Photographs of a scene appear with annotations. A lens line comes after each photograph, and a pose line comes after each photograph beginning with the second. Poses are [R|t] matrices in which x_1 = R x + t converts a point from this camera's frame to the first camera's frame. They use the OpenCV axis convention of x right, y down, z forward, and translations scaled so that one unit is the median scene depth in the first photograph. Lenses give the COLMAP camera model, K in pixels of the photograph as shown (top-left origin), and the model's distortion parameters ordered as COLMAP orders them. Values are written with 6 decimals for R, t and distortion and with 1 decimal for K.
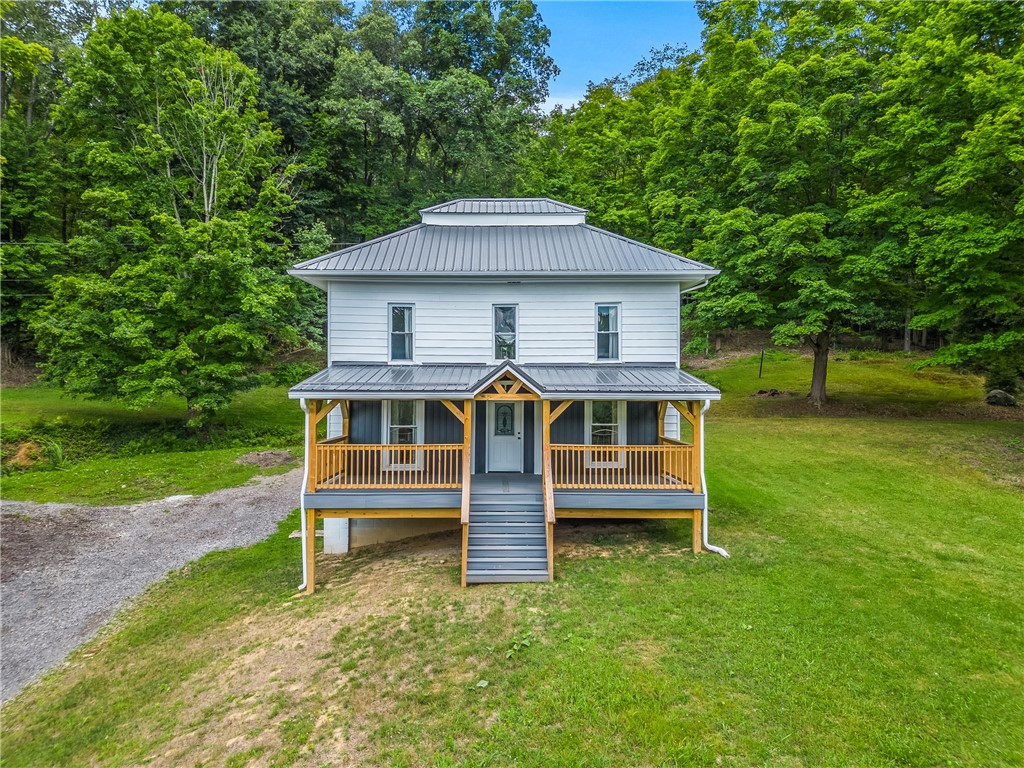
lens RADIAL K [[746.0, 0, 507.8], [0, 746.0, 363.8], [0, 0, 1]] dist [0.054719, -0.001122]
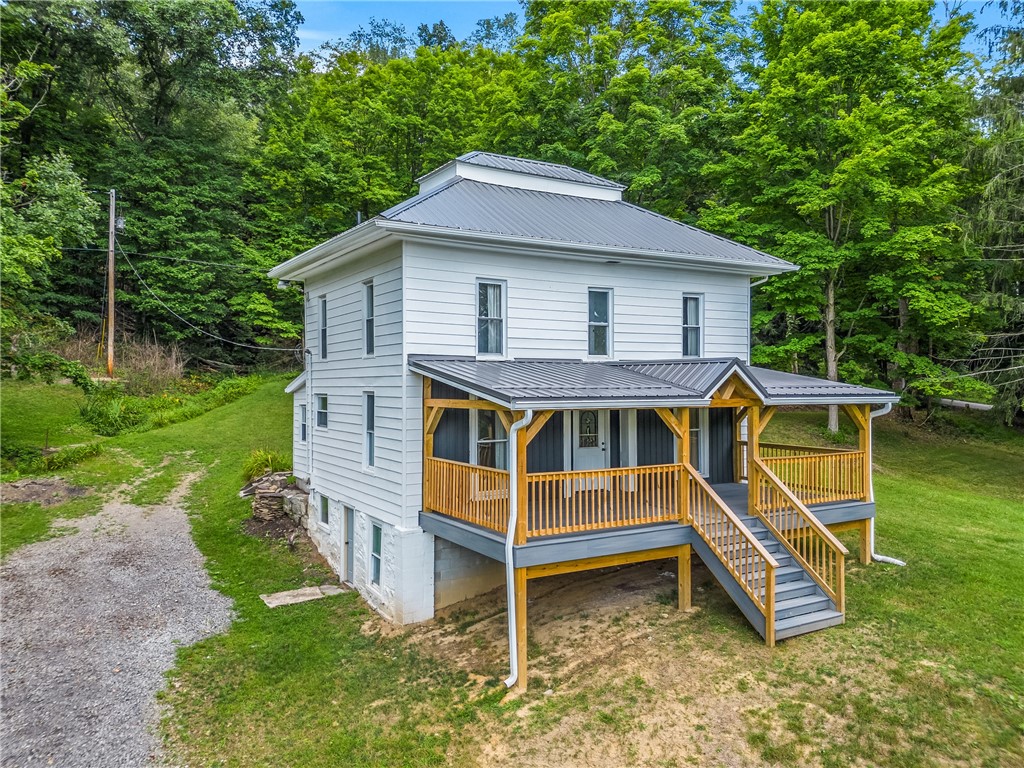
lens RADIAL K [[744.5, 0, 512.0], [0, 744.5, 384.0], [0, 0, 1]] dist [0.039057, -0.008573]
pose [[0.863120, -0.004376, 0.504980, -0.504238], [-0.014685, 0.999322, 0.033759, -0.000556], [-0.504785, -0.036554, 0.862471, 0.339170]]
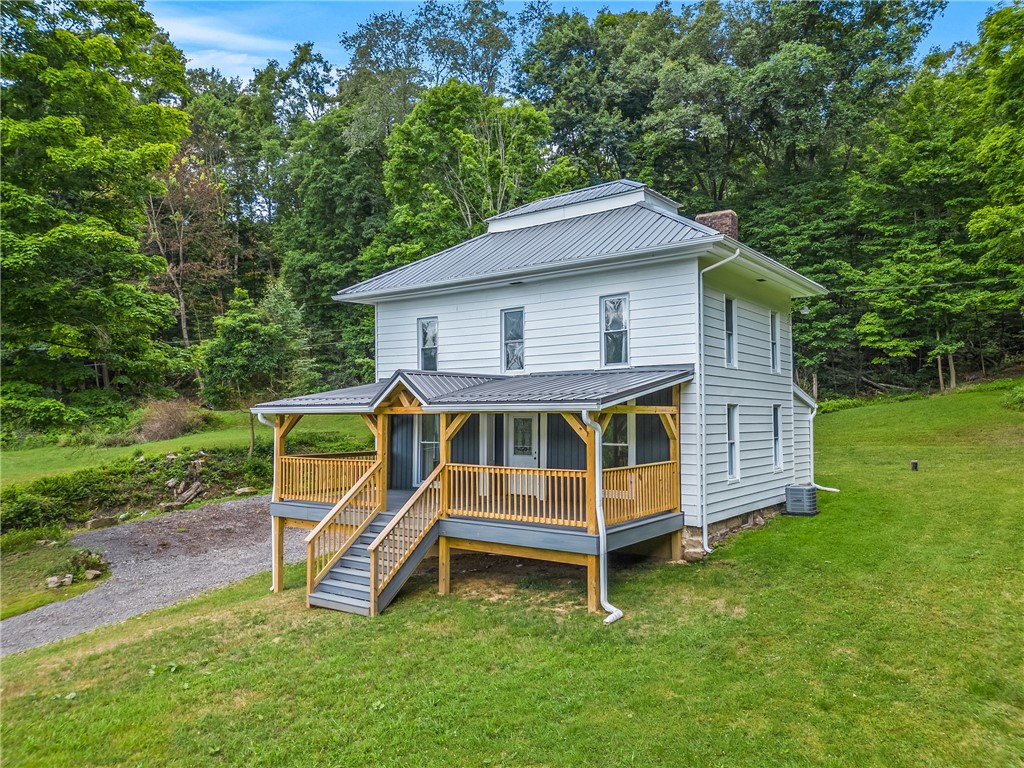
lens RADIAL K [[744.5, 0, 512.0], [0, 744.5, 384.0], [0, 0, 1]] dist [0.039057, -0.008573]
pose [[0.800261, -0.031887, -0.598803, 0.530459], [0.028684, 0.999478, -0.014889, 0.024480], [0.598965, -0.005261, 0.800758, 0.284735]]
